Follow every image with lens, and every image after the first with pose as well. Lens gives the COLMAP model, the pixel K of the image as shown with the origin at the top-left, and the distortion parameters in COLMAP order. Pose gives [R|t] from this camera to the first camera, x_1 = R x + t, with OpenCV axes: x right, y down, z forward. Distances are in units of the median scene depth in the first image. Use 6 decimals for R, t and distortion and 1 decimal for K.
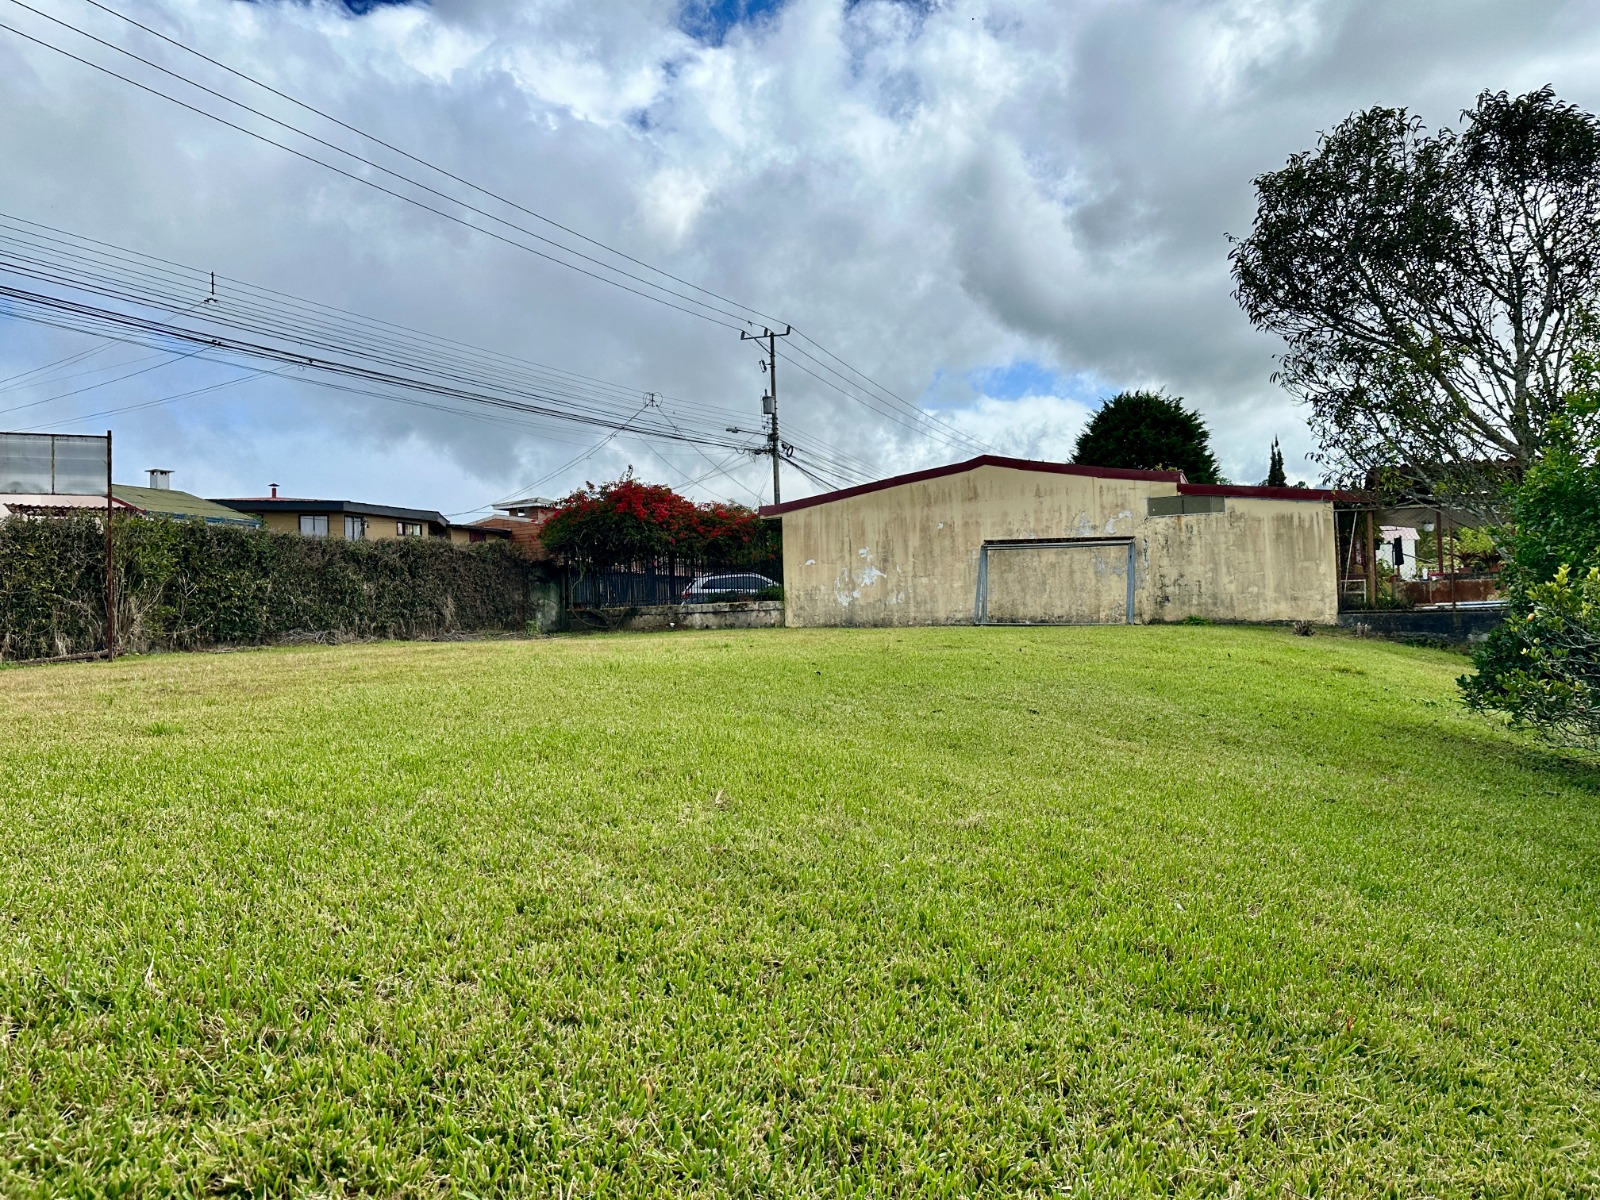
lens RADIAL K [[1114.1, 0, 800.0], [0, 1114.1, 600.0], [0, 0, 1]] dist [0.164664, -0.151518]
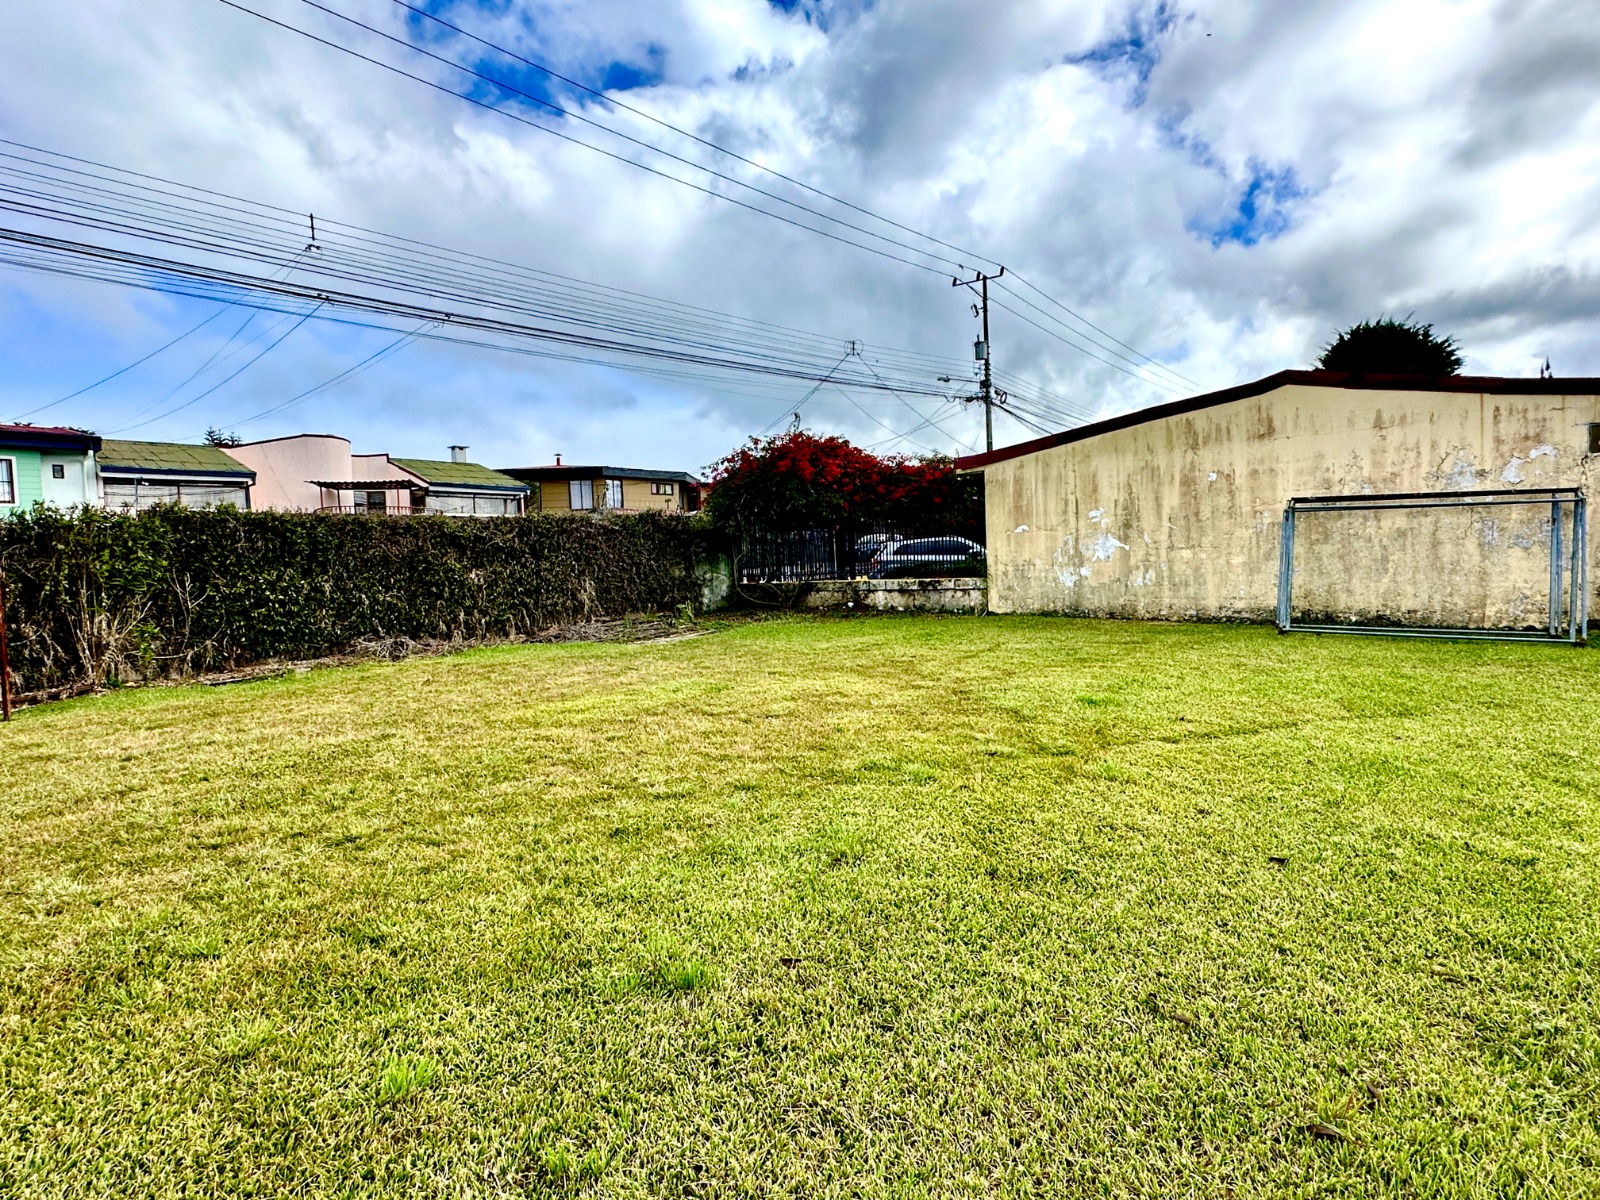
lens RADIAL K [[862.4, 0, 800.0], [0, 862.4, 600.0], [0, 0, 1]] dist [0.000853, 0.000626]
pose [[0.969615, 0.003041, -0.244618, 0.006546], [0.016838, 0.996722, 0.079132, -0.033924], [0.244056, -0.080847, 0.966385, 0.379526]]
